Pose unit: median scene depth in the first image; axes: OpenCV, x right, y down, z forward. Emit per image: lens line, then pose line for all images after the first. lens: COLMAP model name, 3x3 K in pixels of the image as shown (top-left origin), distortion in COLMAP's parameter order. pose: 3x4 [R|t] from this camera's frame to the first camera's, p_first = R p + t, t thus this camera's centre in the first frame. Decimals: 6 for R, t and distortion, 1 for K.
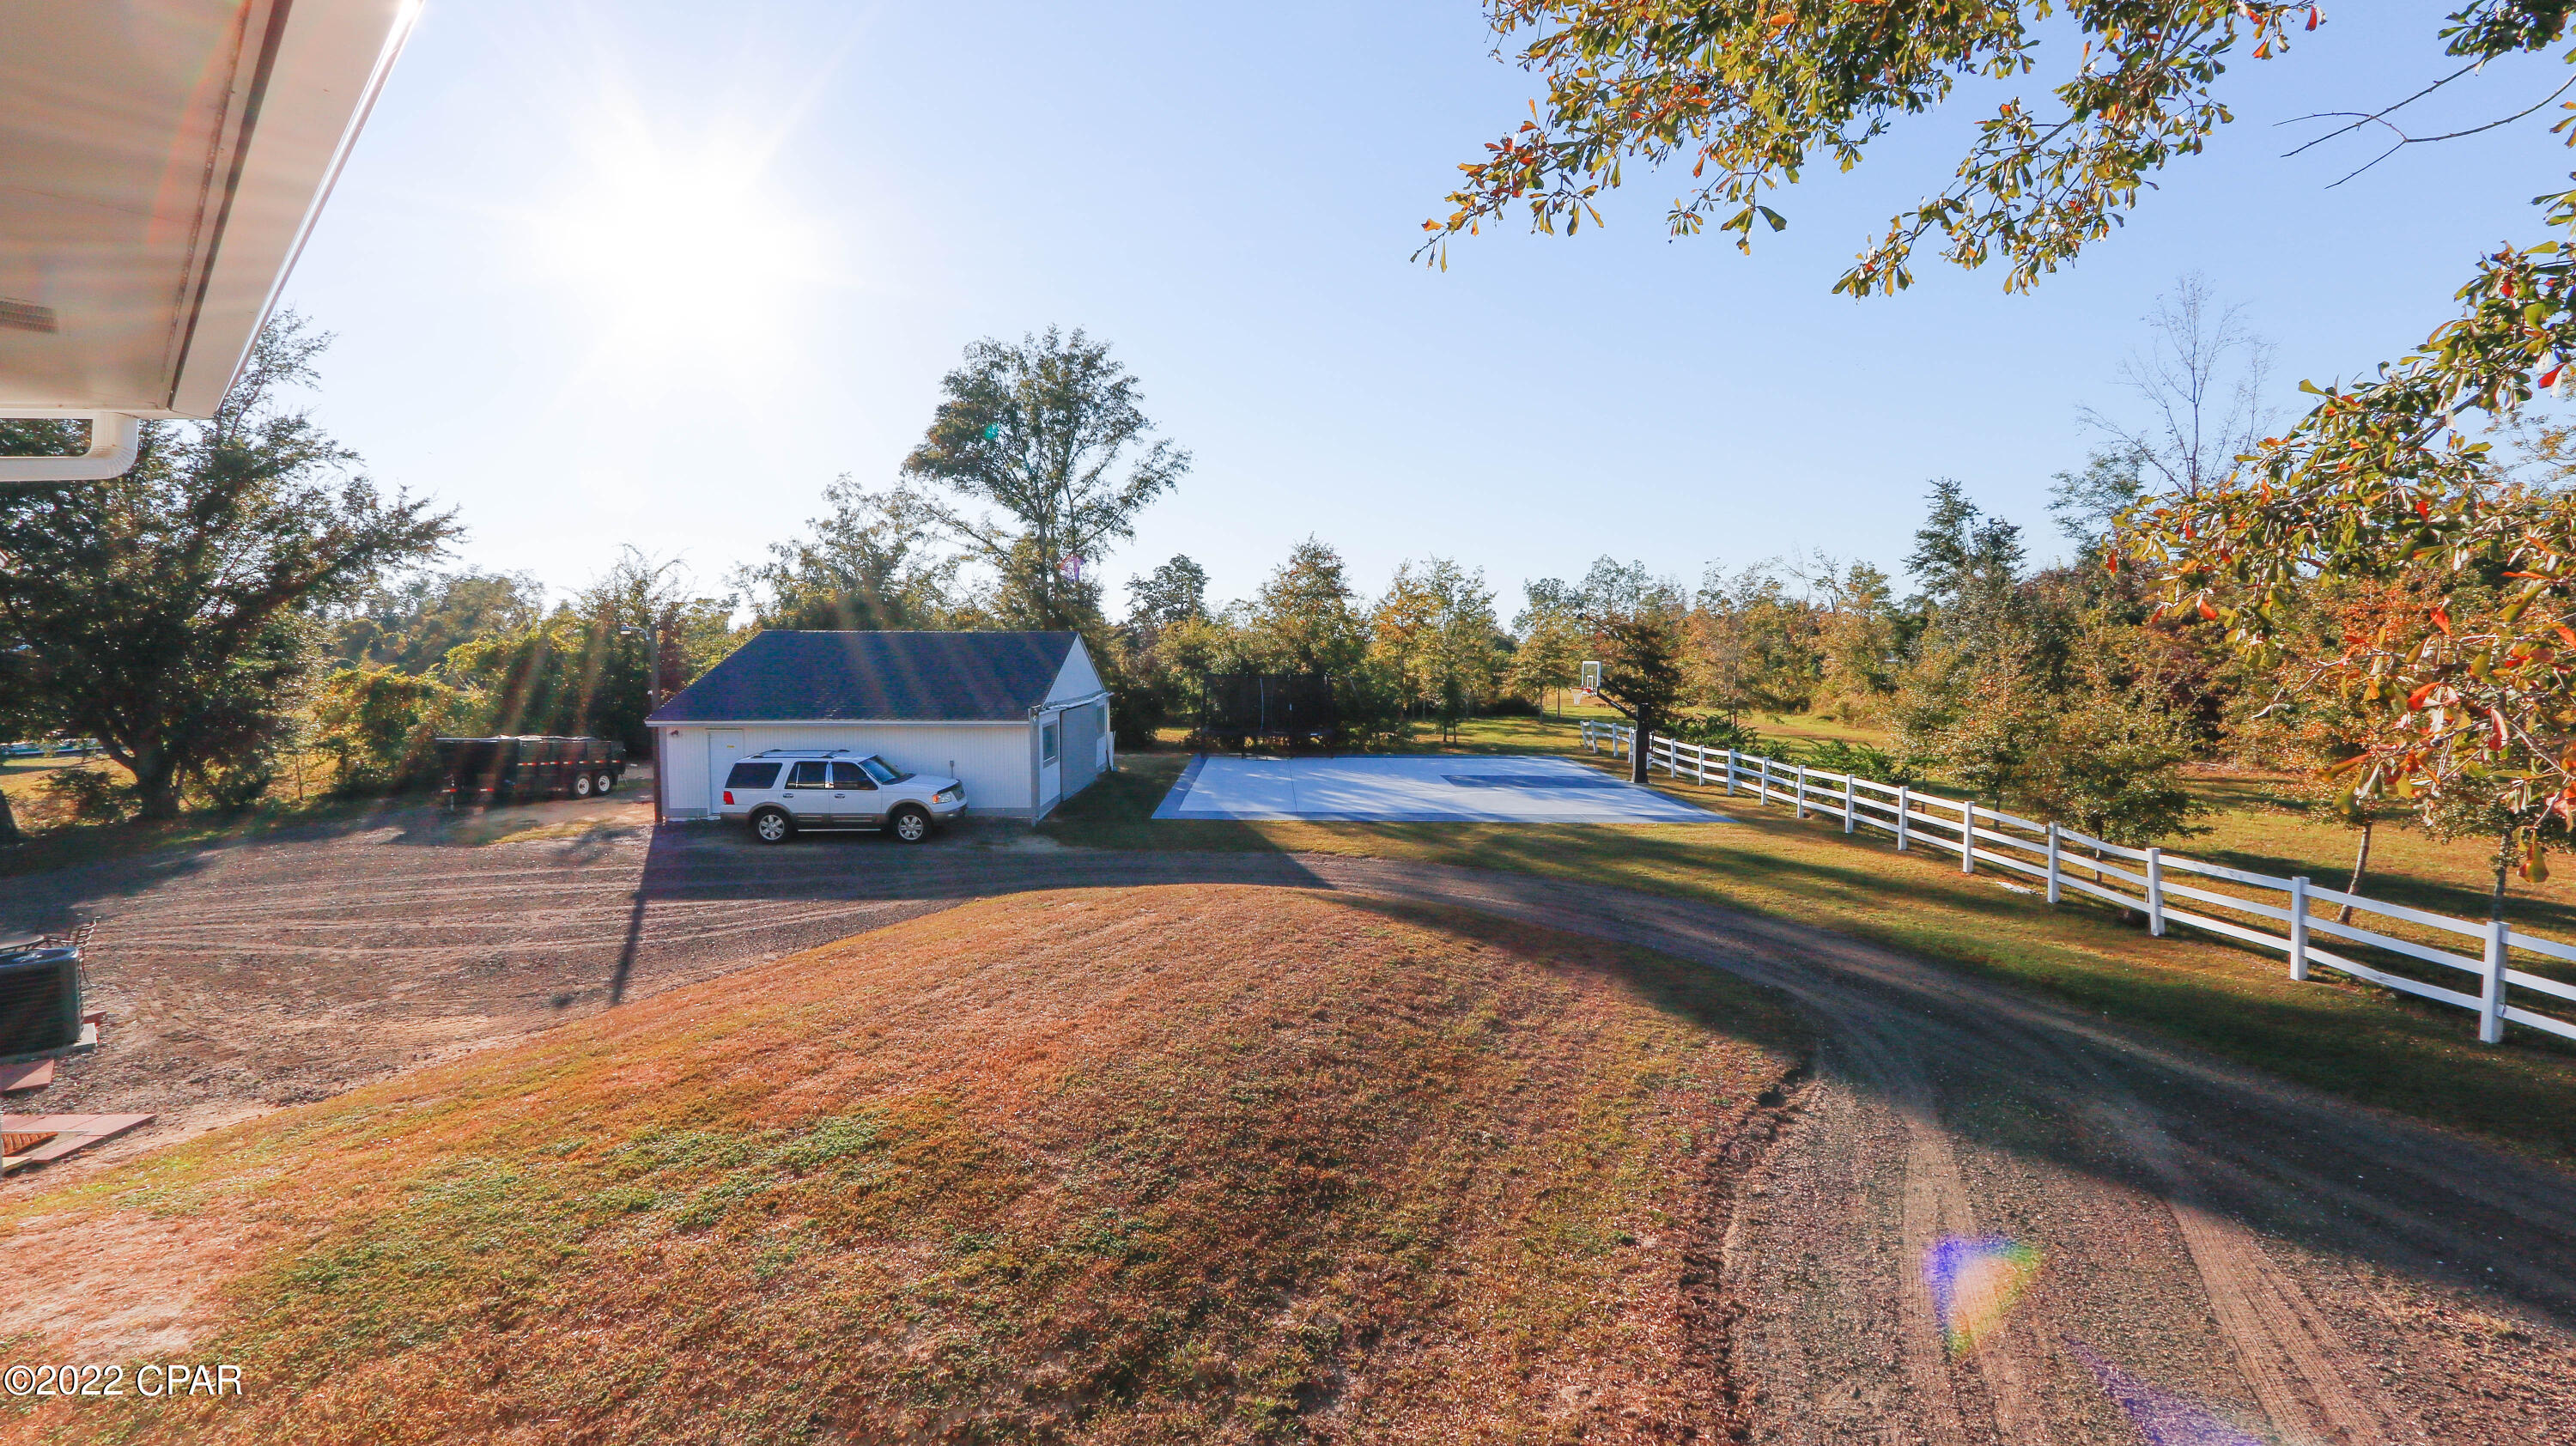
lens RADIAL K [[1163.3, 0, 1288.0], [0, 1163.3, 723.0], [0, 0, 1]] dist [0.090348, -0.000025]
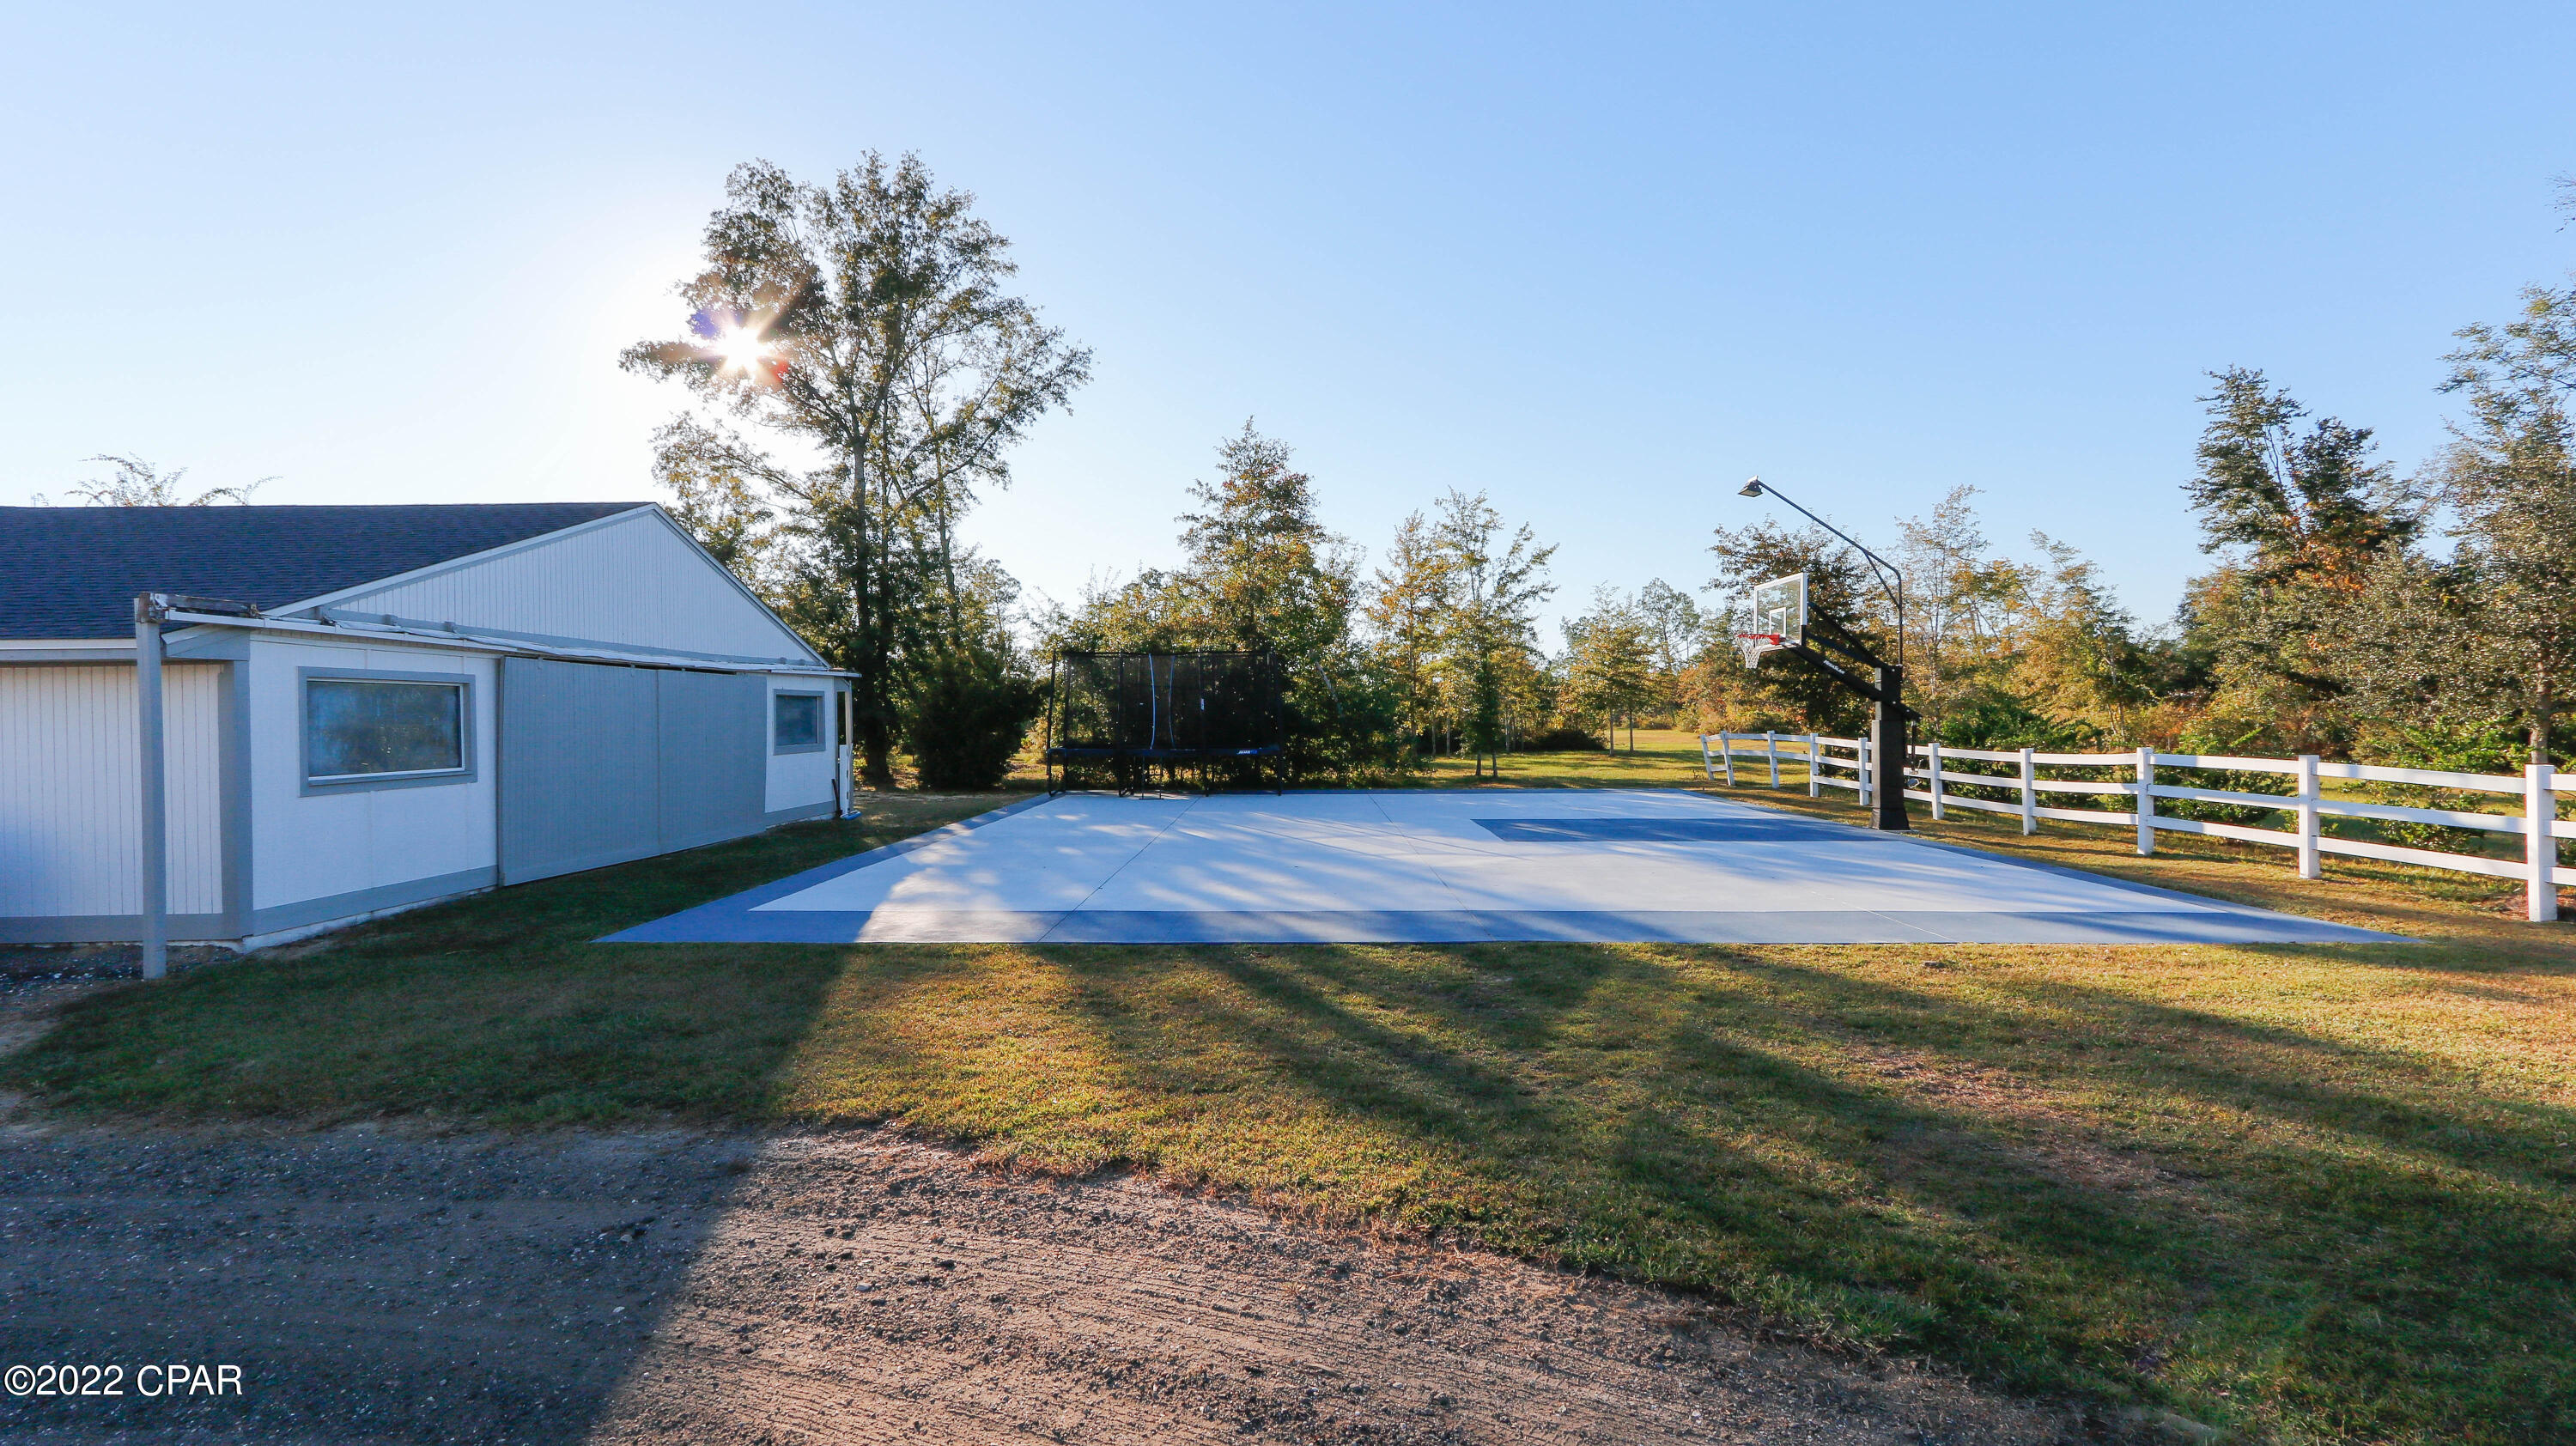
lens RADIAL K [[1136.1, 0, 1259.1], [0, 1136.1, 716.3], [0, 0, 1]] dist [0.017960, -0.000106]
pose [[0.998461, -0.013462, -0.053800, 0.046981], [0.010078, 0.997984, -0.062669, 0.021270], [0.054536, 0.062030, 0.996583, 0.363715]]
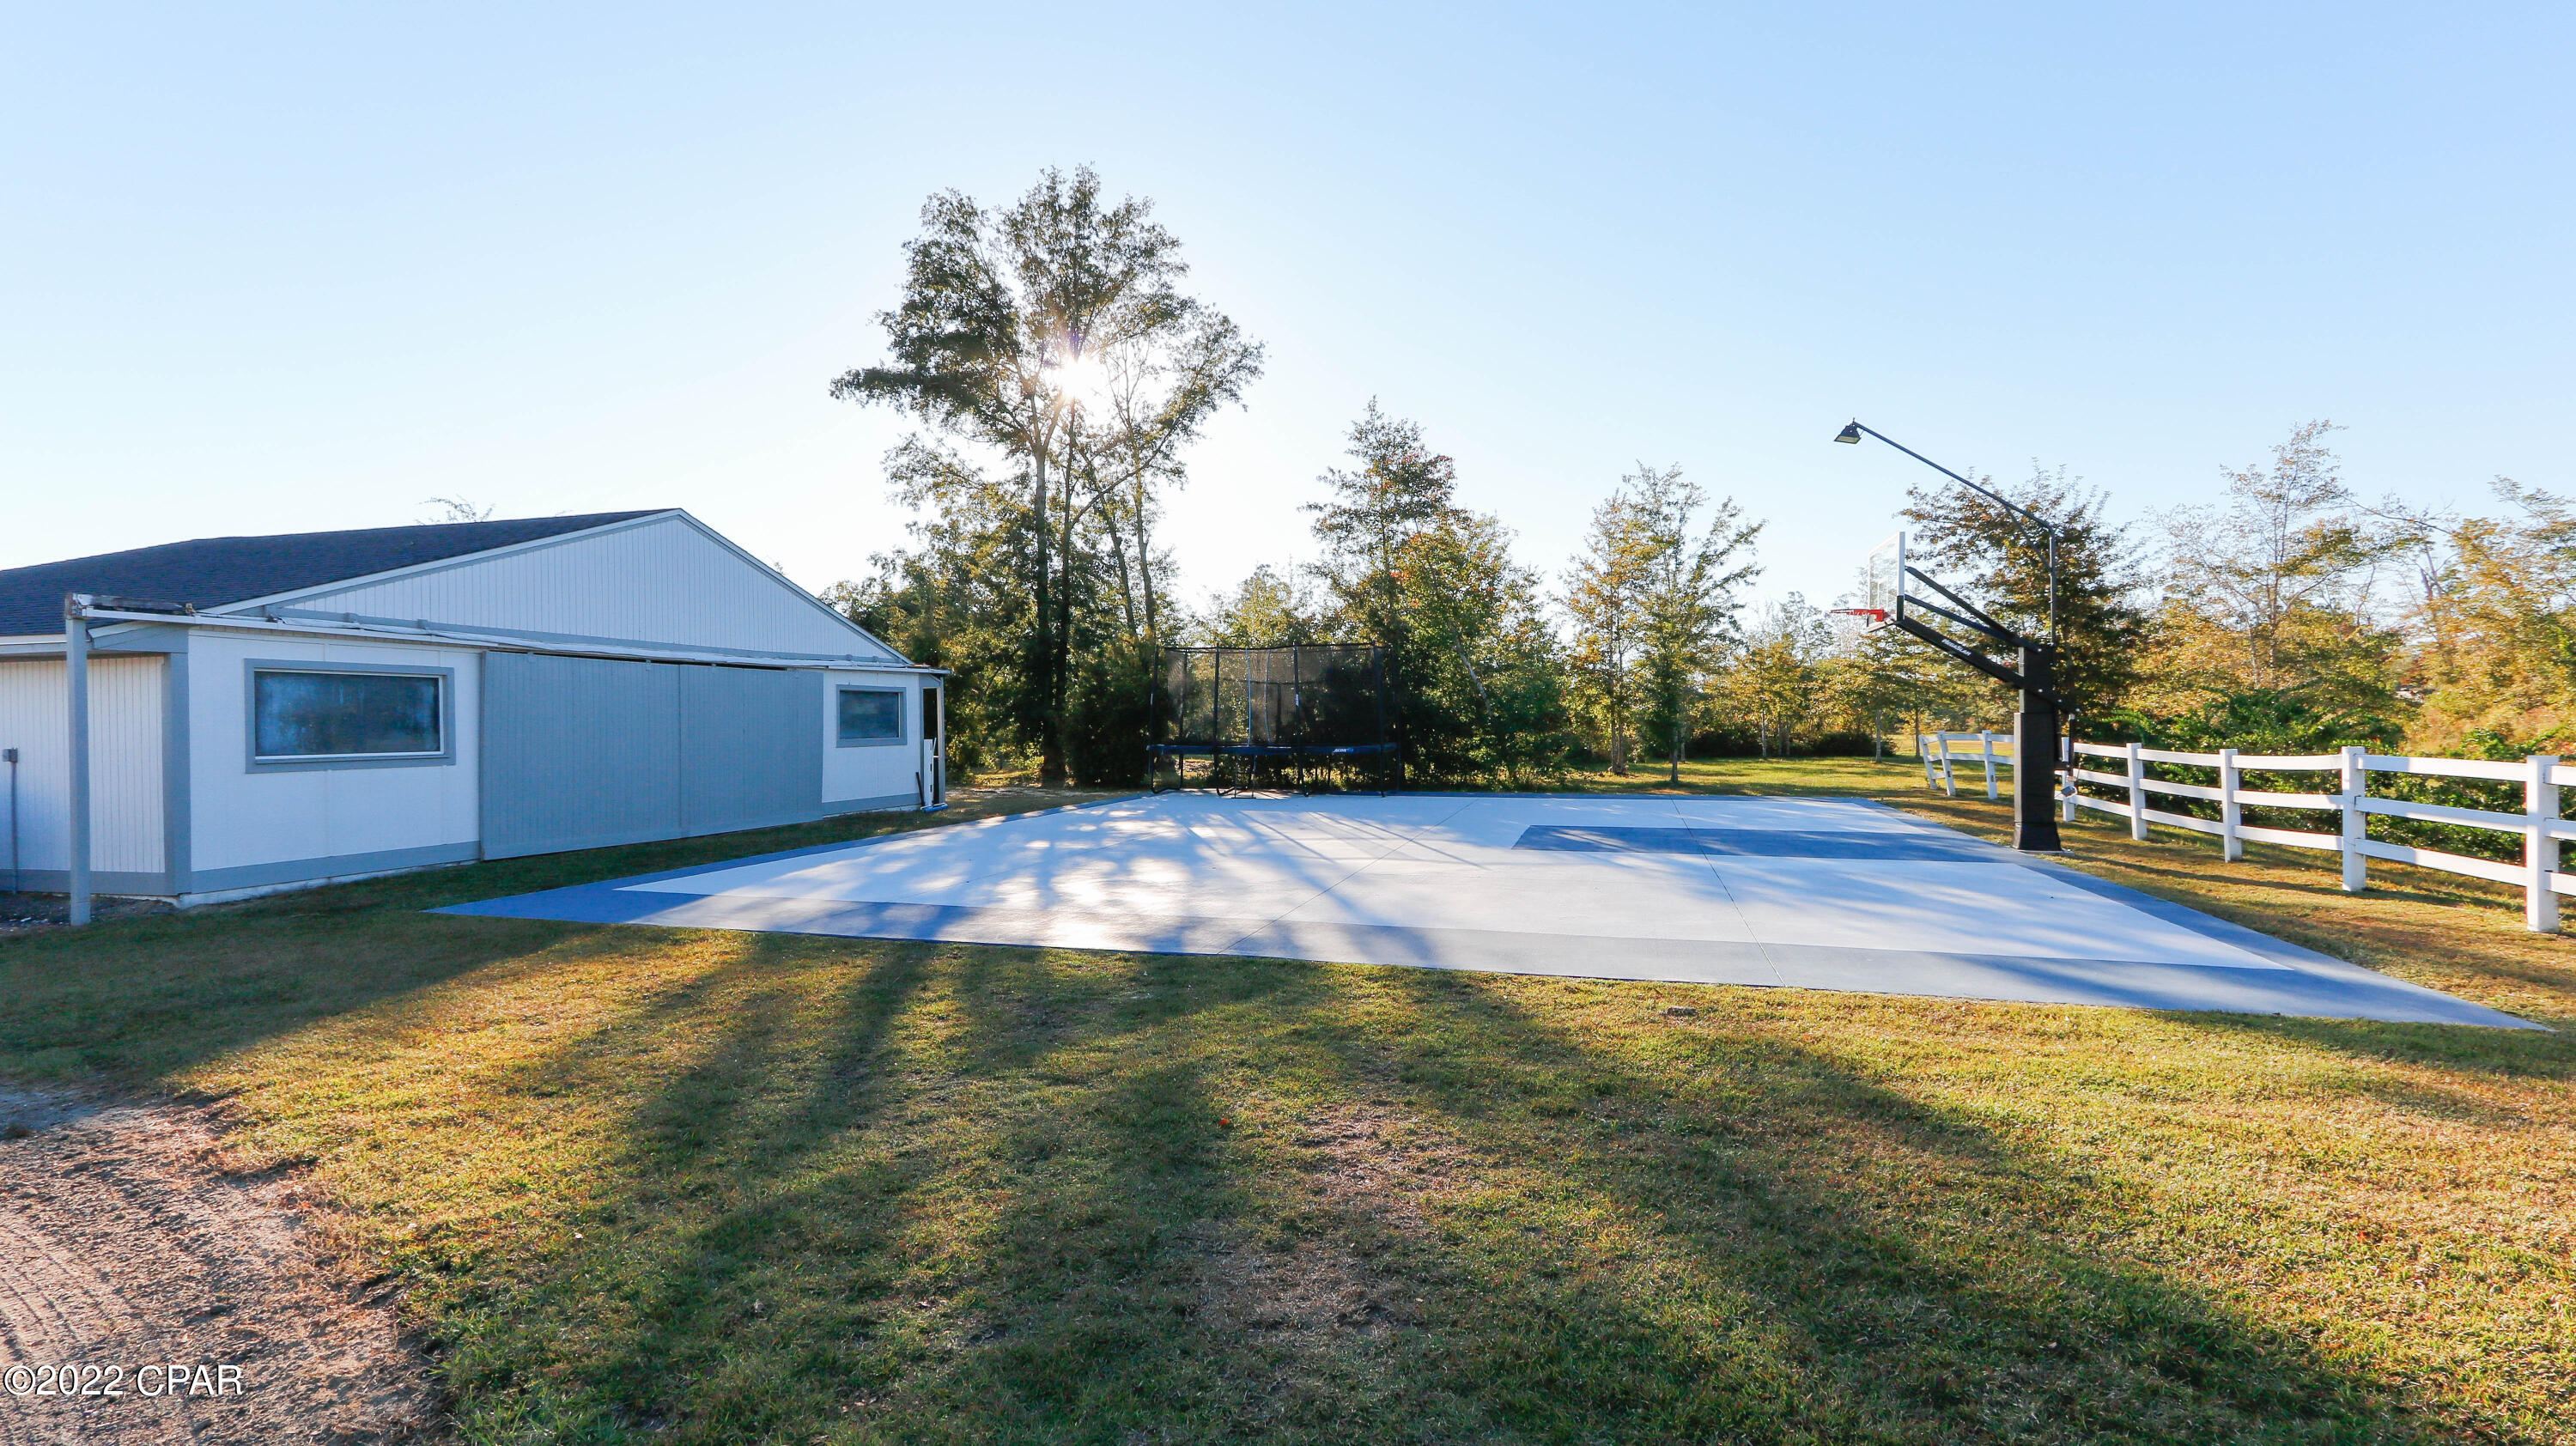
lens RADIAL K [[1149.7, 0, 1288.0], [0, 1149.7, 723.0], [0, 0, 1]] dist [0.016222, -0.000019]
pose [[0.951872, -0.012242, -0.306253, 0.128814], [-0.007070, 0.998059, -0.061867, 0.023649], [0.306416, 0.061055, 0.949938, 0.396199]]
